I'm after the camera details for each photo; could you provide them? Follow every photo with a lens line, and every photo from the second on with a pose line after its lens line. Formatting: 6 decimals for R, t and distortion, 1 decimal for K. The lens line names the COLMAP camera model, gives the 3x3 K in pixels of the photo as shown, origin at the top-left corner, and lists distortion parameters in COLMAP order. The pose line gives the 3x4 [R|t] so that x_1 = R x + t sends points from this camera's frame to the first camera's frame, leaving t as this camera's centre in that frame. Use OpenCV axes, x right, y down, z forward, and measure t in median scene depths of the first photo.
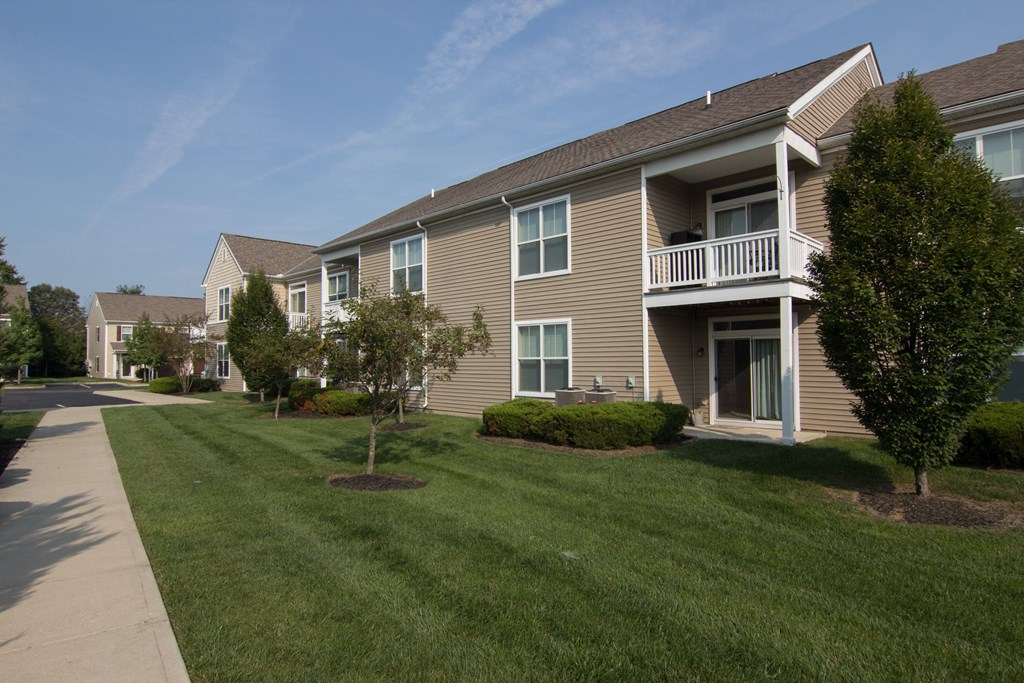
lens RADIAL K [[580.2, 0, 510.8], [0, 580.2, 332.3], [0, 0, 1]] dist [-0.017569, -0.000738]
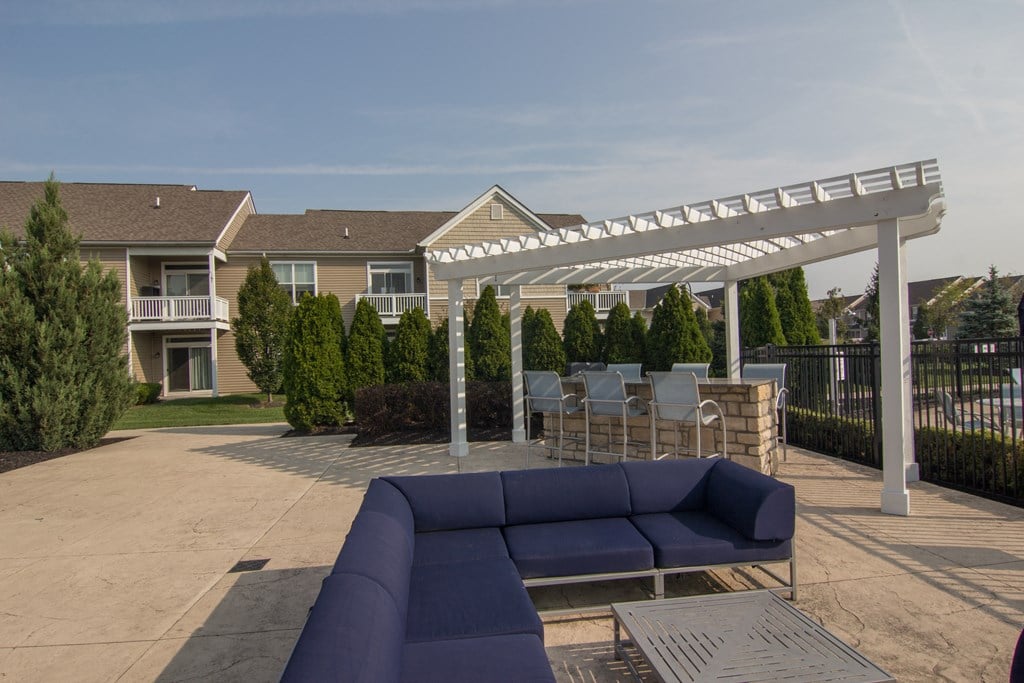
lens RADIAL K [[580.2, 0, 522.5], [0, 580.2, 339.5], [0, 0, 1]] dist [-0.017569, -0.000738]
pose [[0.521198, -0.002927, 0.853431, -0.627785], [-0.006482, 0.999952, 0.007388, -0.035421], [-0.853411, -0.009382, 0.521154, -0.908410]]
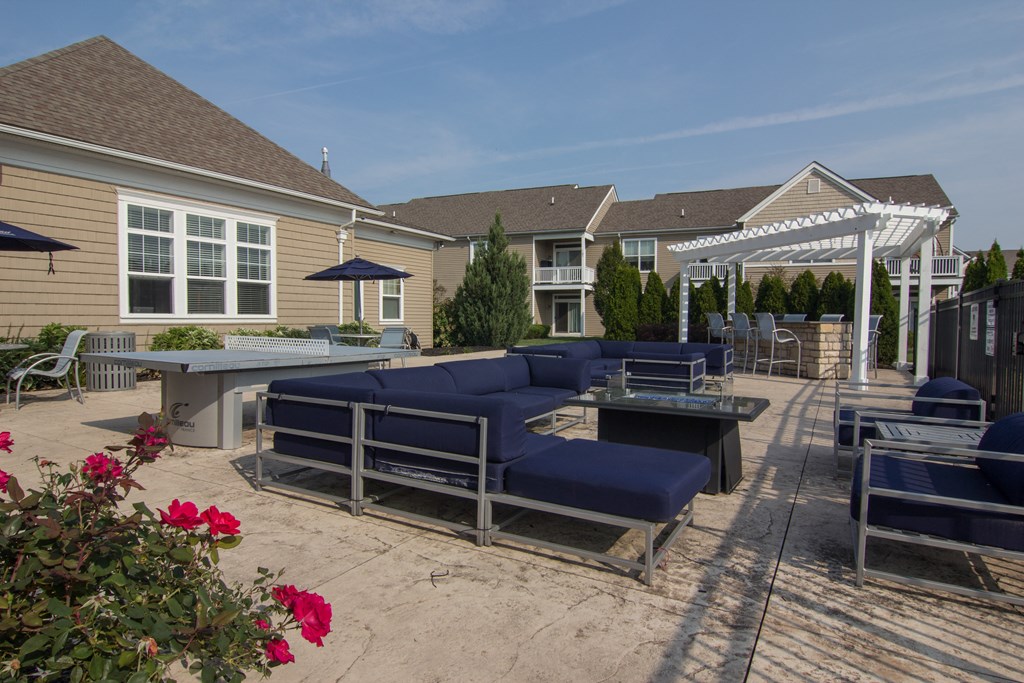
lens RADIAL K [[580.2, 0, 511.8], [0, 580.2, 331.3], [0, 0, 1]] dist [-0.017569, -0.000738]
pose [[0.929463, -0.000875, 0.368913, -0.834438], [-0.025446, 0.997464, 0.066475, -0.027743], [-0.368036, -0.071174, 0.927084, -1.426330]]
